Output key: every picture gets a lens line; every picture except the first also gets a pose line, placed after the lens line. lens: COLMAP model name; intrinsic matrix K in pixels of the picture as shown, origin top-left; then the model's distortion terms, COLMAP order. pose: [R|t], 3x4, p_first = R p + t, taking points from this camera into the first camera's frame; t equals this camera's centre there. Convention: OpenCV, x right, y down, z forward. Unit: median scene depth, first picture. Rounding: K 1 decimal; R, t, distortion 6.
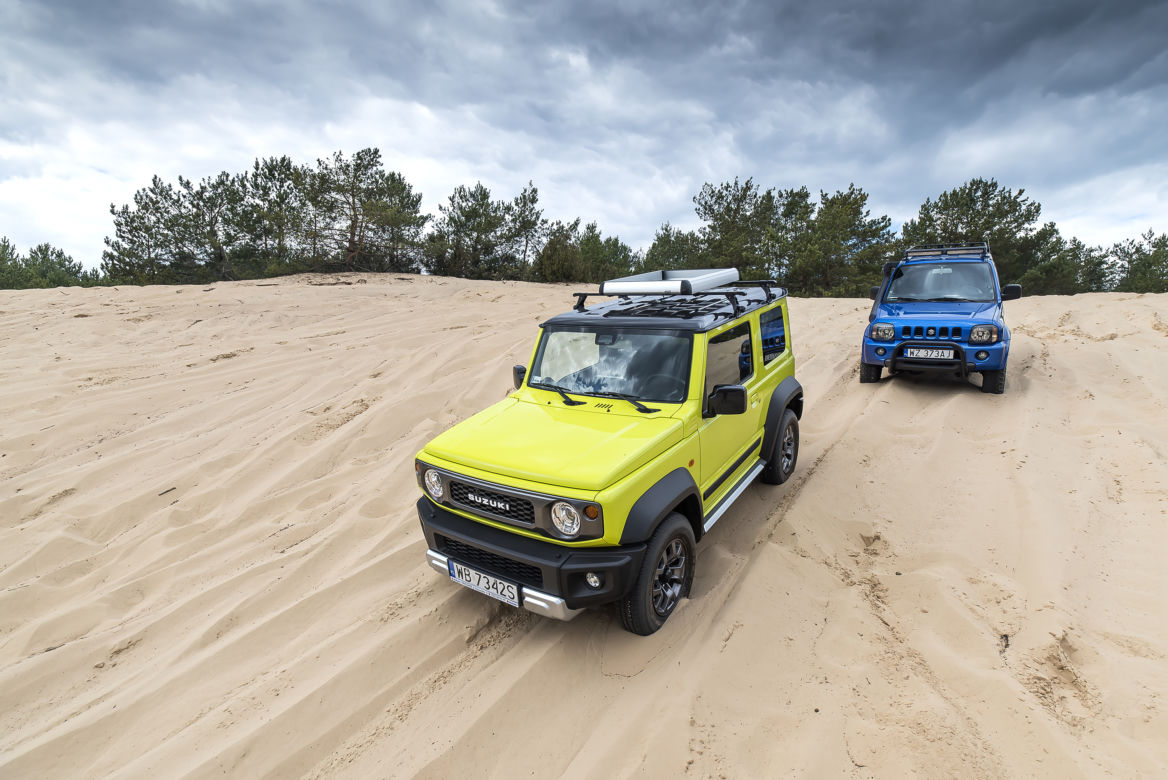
lens RADIAL K [[577.3, 0, 584.0], [0, 577.3, 390.0], [0, 0, 1]] dist [0.003797, 0.000223]
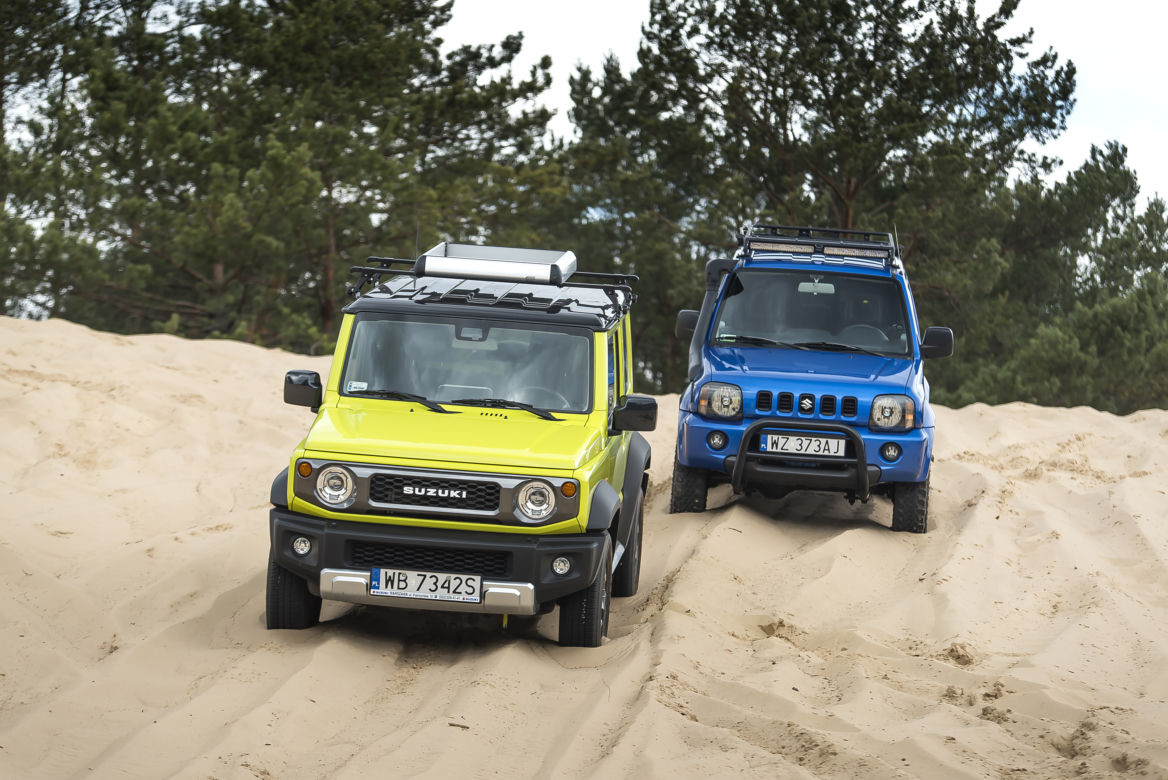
lens RADIAL K [[3279.1, 0, 584.0], [0, 3279.1, 390.0], [0, 0, 1]] dist [-0.102557, -0.472471]
pose [[0.872177, 0.070685, 0.484057, -0.951005], [0.001040, 0.989236, -0.146328, 0.305064], [-0.489190, 0.128127, 0.862715, -1.369029]]
